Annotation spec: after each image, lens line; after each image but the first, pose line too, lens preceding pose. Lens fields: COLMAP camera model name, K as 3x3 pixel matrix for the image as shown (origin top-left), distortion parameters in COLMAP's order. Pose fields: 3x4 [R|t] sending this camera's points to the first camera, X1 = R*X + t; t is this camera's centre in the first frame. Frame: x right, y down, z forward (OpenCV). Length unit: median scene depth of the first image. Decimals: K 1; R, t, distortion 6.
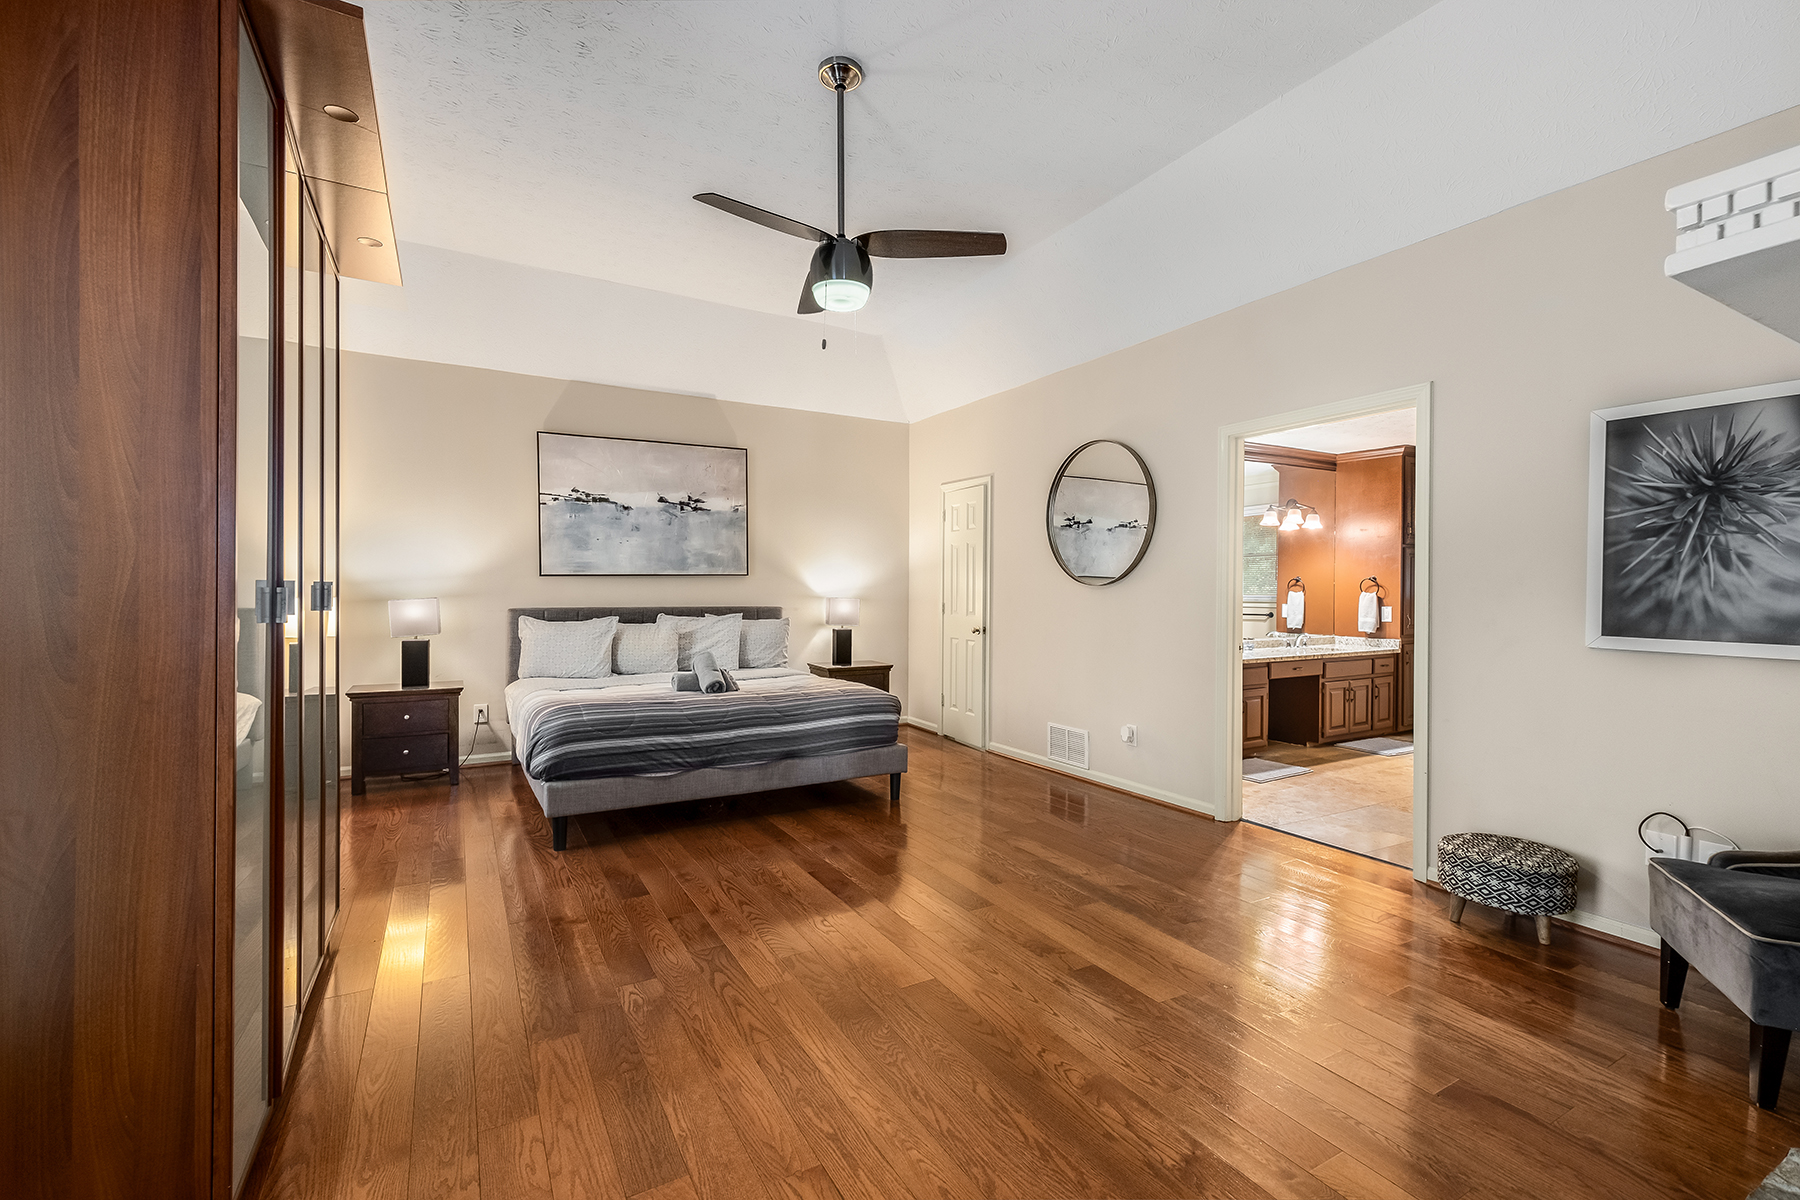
lens RADIAL K [[804.0, 0, 904.1], [0, 804.0, 590.5], [0, 0, 1]] dist [-0.001272, -0.000968]
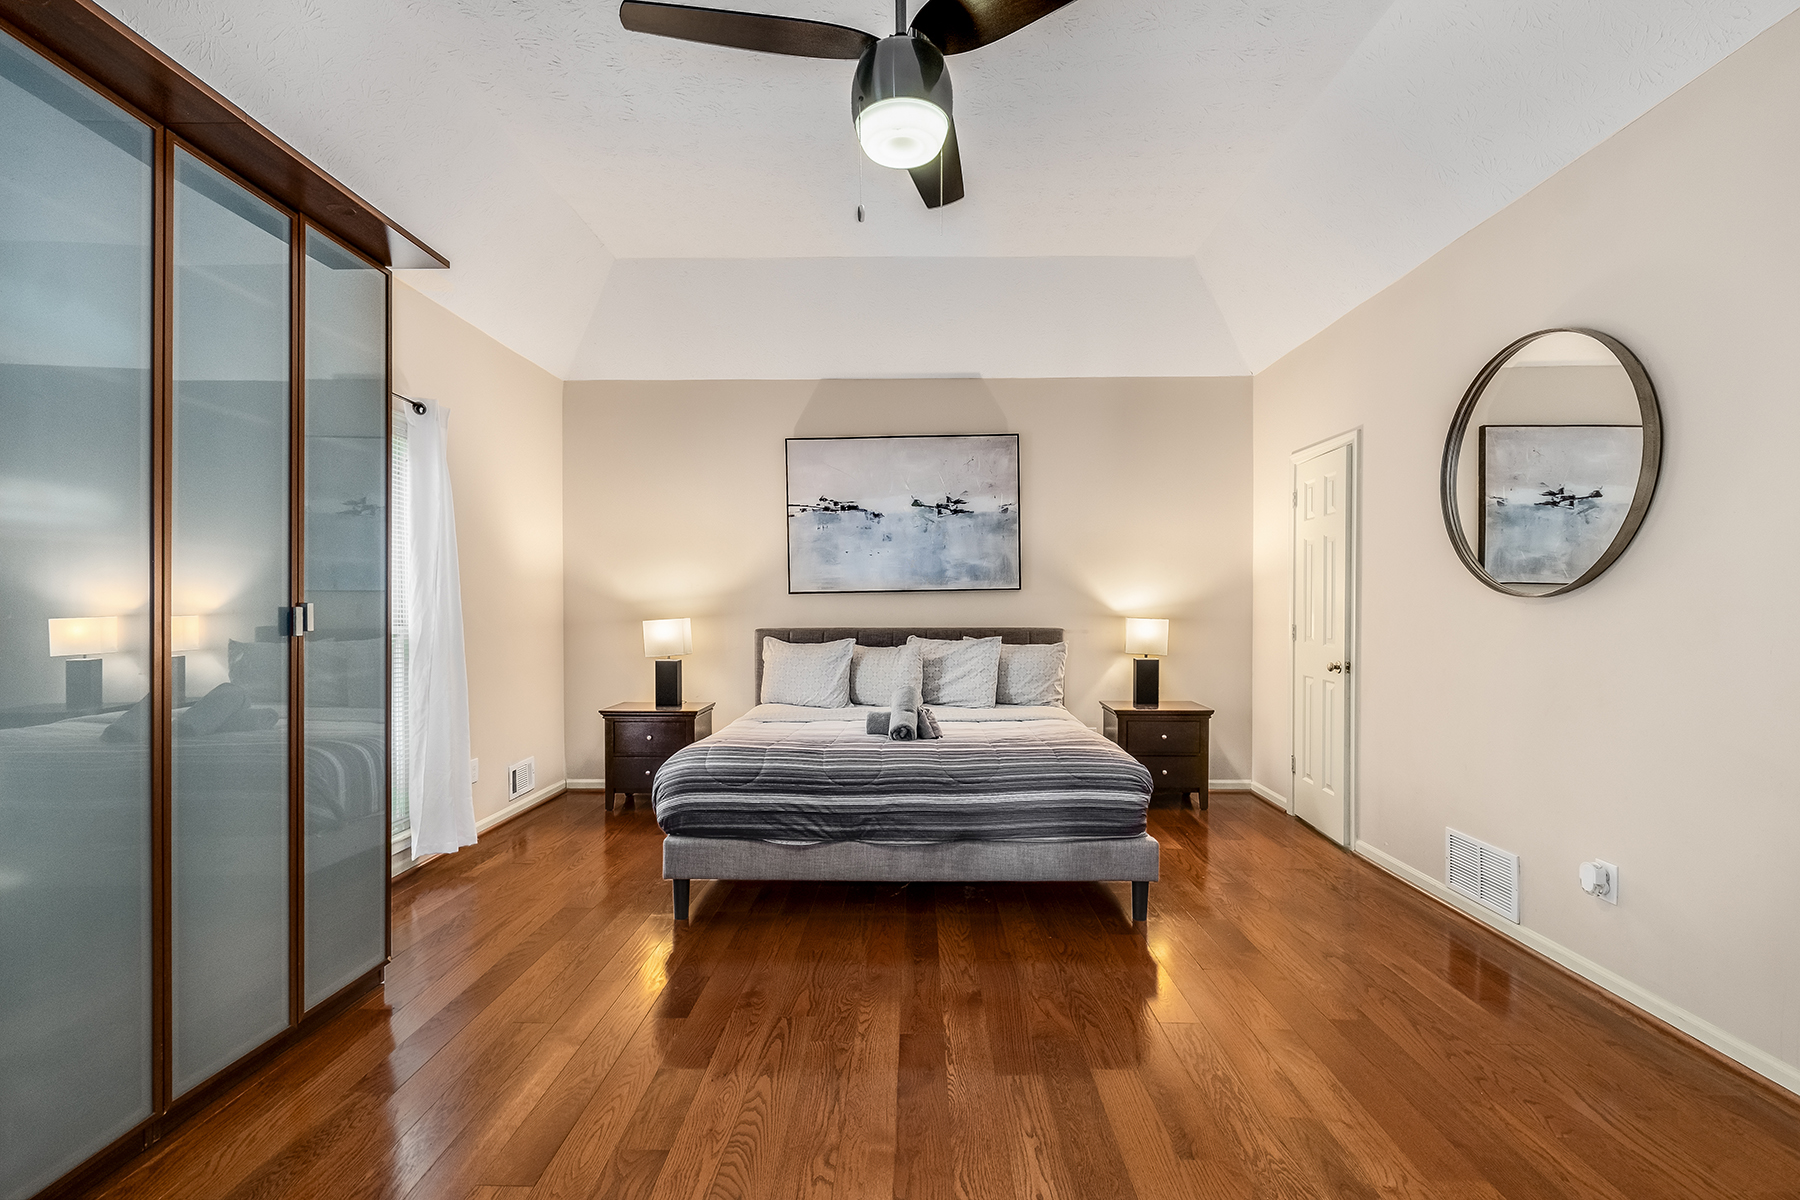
lens RADIAL K [[805.2, 0, 905.9], [0, 805.2, 608.3], [0, 0, 1]] dist [-0.000686, -0.000729]
pose [[0.853758, -0.005191, -0.520644, 0.138349], [0.006154, 0.999981, 0.000122, -0.000721], [0.520634, -0.003308, 0.853774, 0.260524]]
